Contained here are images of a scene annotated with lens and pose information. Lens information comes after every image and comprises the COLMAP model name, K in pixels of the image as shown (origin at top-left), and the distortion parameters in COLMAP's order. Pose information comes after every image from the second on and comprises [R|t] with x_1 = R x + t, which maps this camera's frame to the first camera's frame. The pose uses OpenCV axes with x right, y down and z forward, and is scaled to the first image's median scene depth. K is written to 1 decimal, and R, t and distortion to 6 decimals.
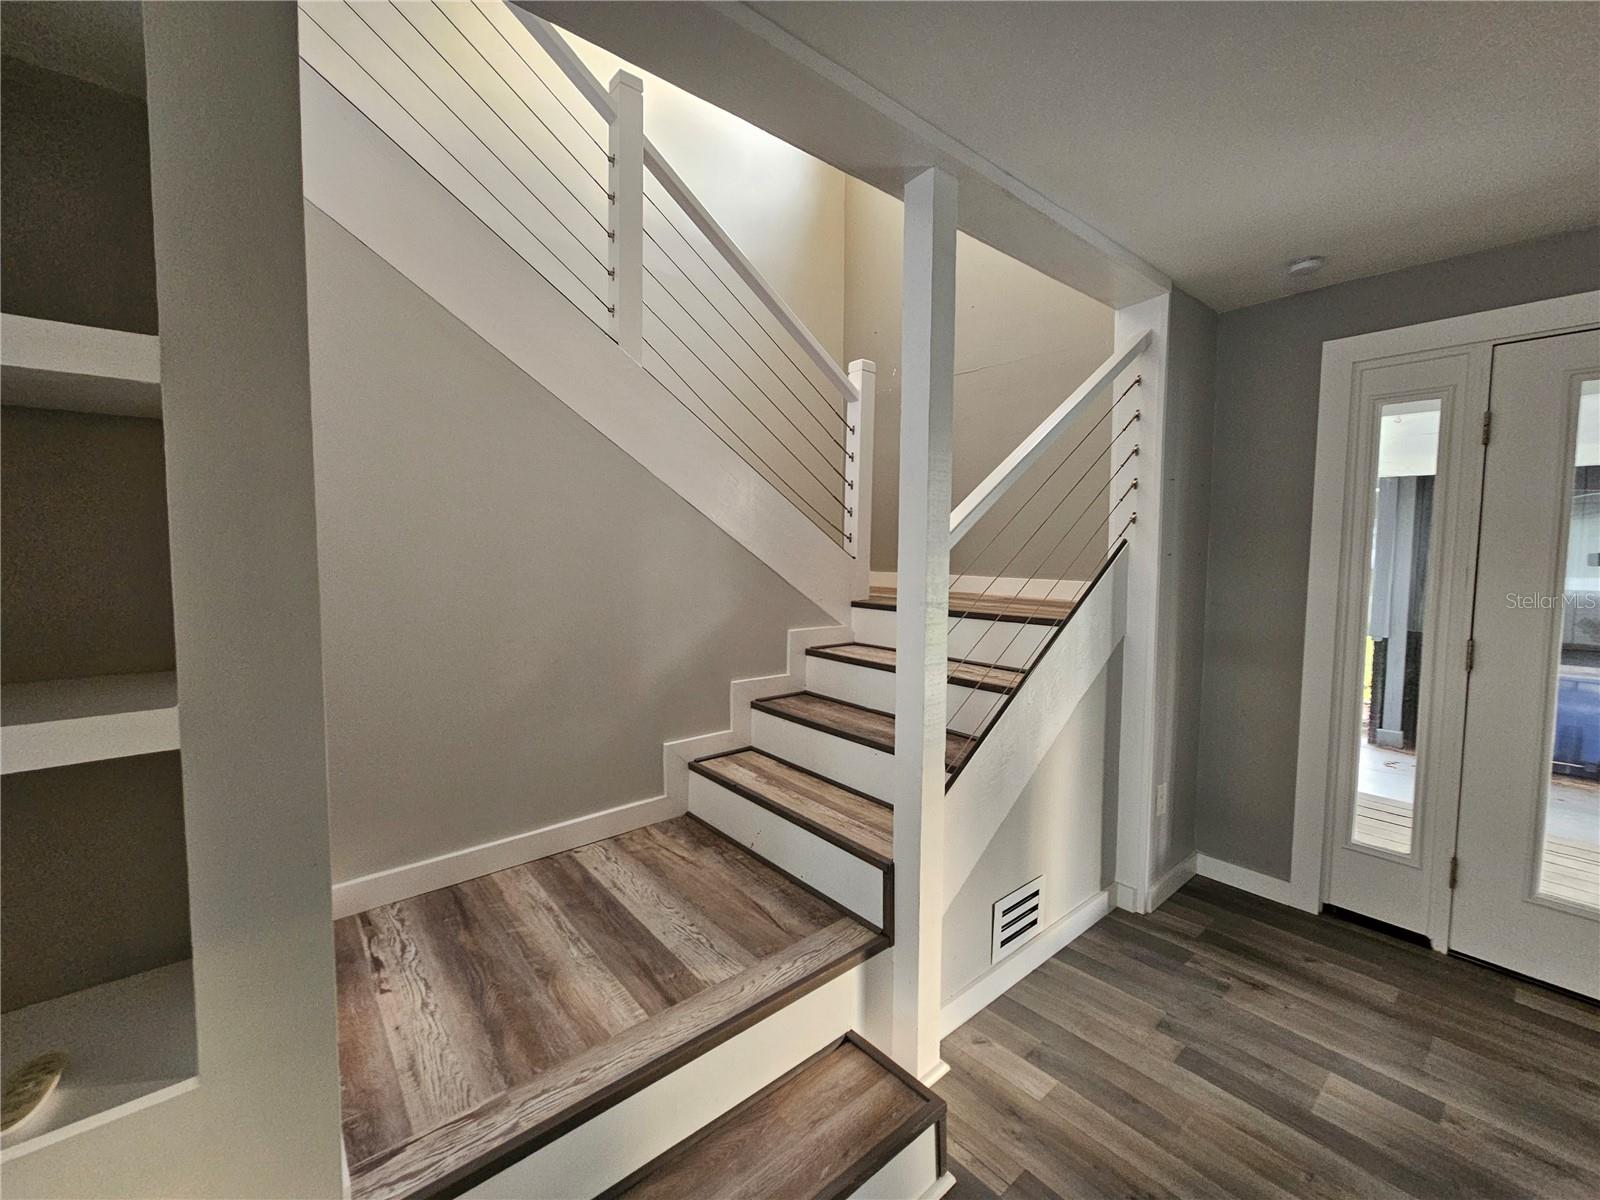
lens RADIAL K [[656.3, 0, 803.7], [0, 656.3, 588.1], [0, 0, 1]] dist [-0.004563, 0.002664]
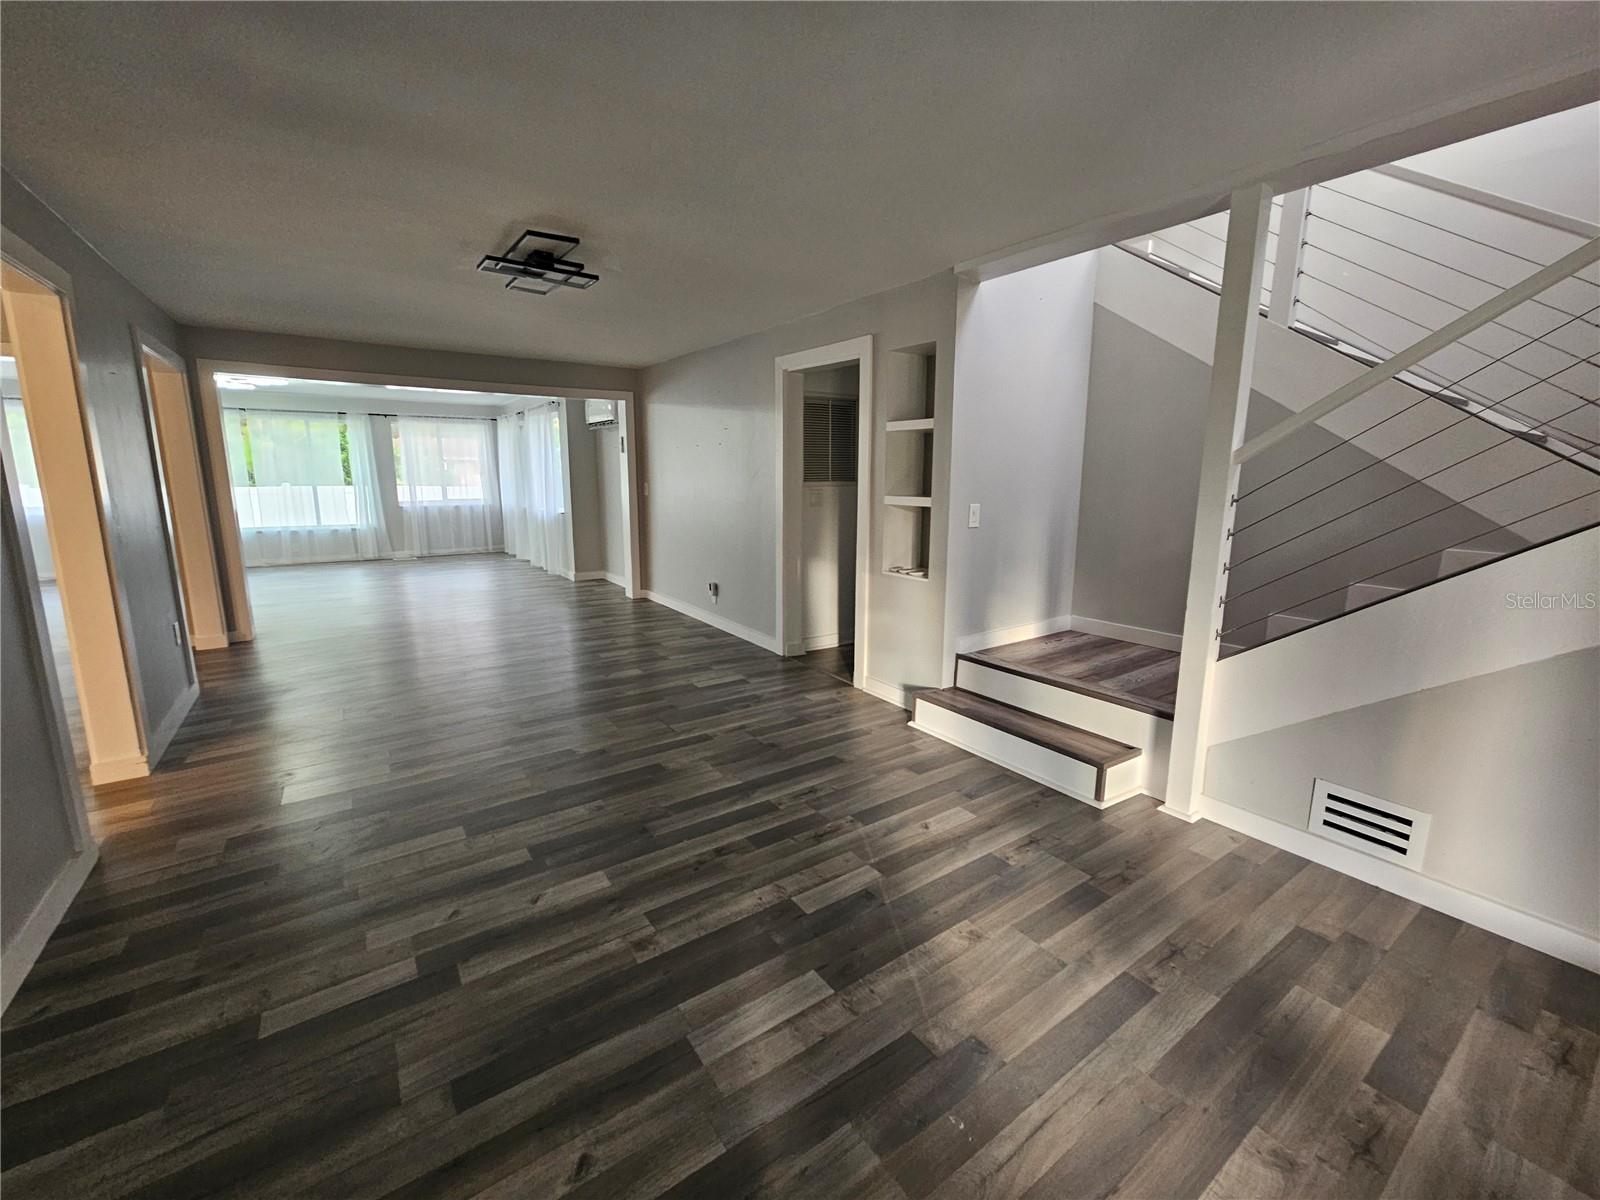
lens RADIAL K [[656.3, 0, 803.7], [0, 656.3, 588.1], [0, 0, 1]] dist [-0.004563, 0.002664]
pose [[-0.092020, 0.159479, -0.982903, 1.724087], [-0.069594, 0.983647, 0.166116, 0.044415], [0.993322, 0.083690, -0.079416, 0.229702]]
